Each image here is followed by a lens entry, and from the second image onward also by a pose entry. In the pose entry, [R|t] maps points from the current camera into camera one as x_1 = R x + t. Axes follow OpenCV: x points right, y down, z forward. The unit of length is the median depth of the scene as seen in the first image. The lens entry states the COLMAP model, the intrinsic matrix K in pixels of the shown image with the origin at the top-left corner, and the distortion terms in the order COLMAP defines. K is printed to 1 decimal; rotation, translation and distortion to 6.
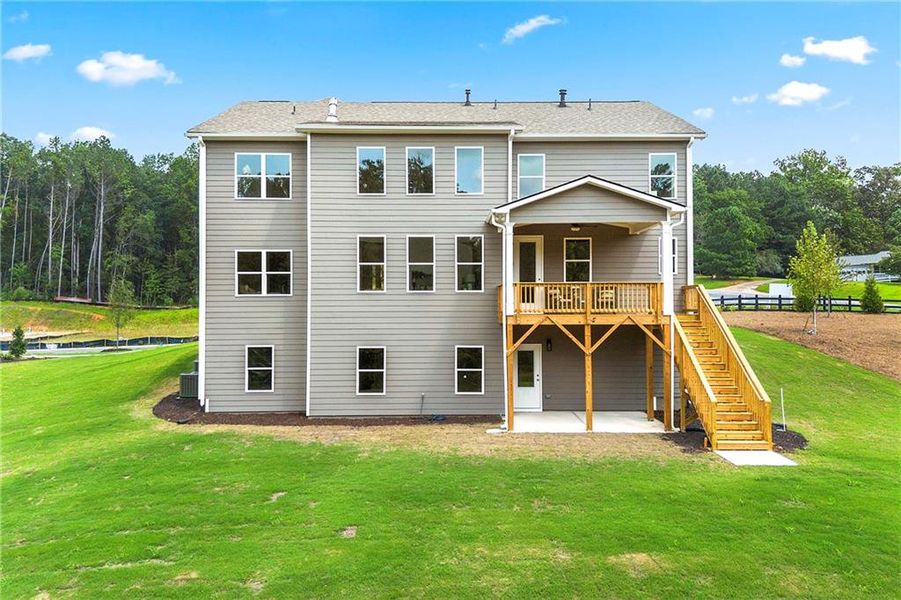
lens RADIAL K [[661.2, 0, 448.4], [0, 661.2, 299.4], [0, 0, 1]] dist [0.040685, -0.011327]
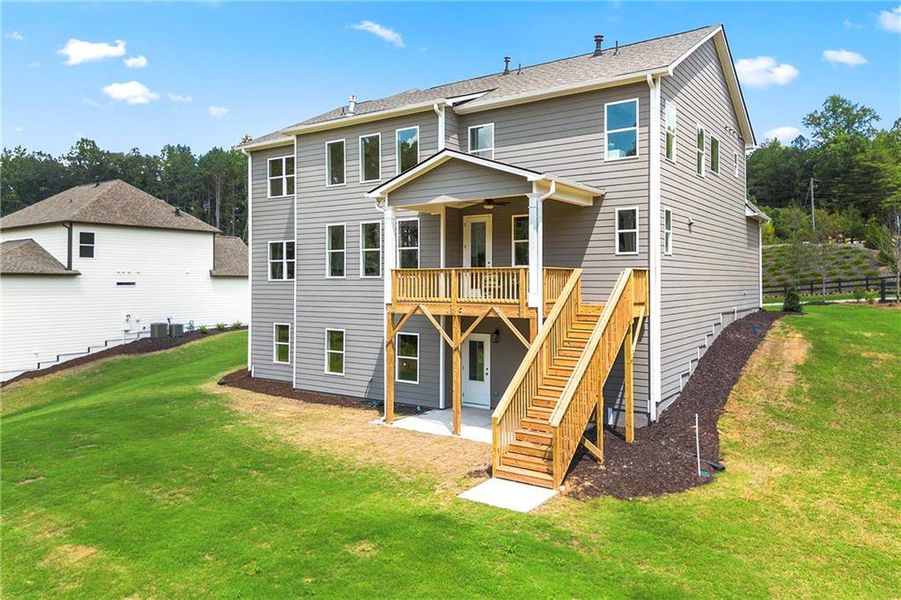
lens RADIAL K [[661.2, 0, 439.1], [0, 661.2, 276.1], [0, 0, 1]] dist [0.040685, -0.011327]
pose [[0.802598, -0.001038, -0.596520, 0.649406], [0.004300, 0.999983, 0.004046, -0.017004], [0.596505, -0.005812, 0.802588, 0.246496]]
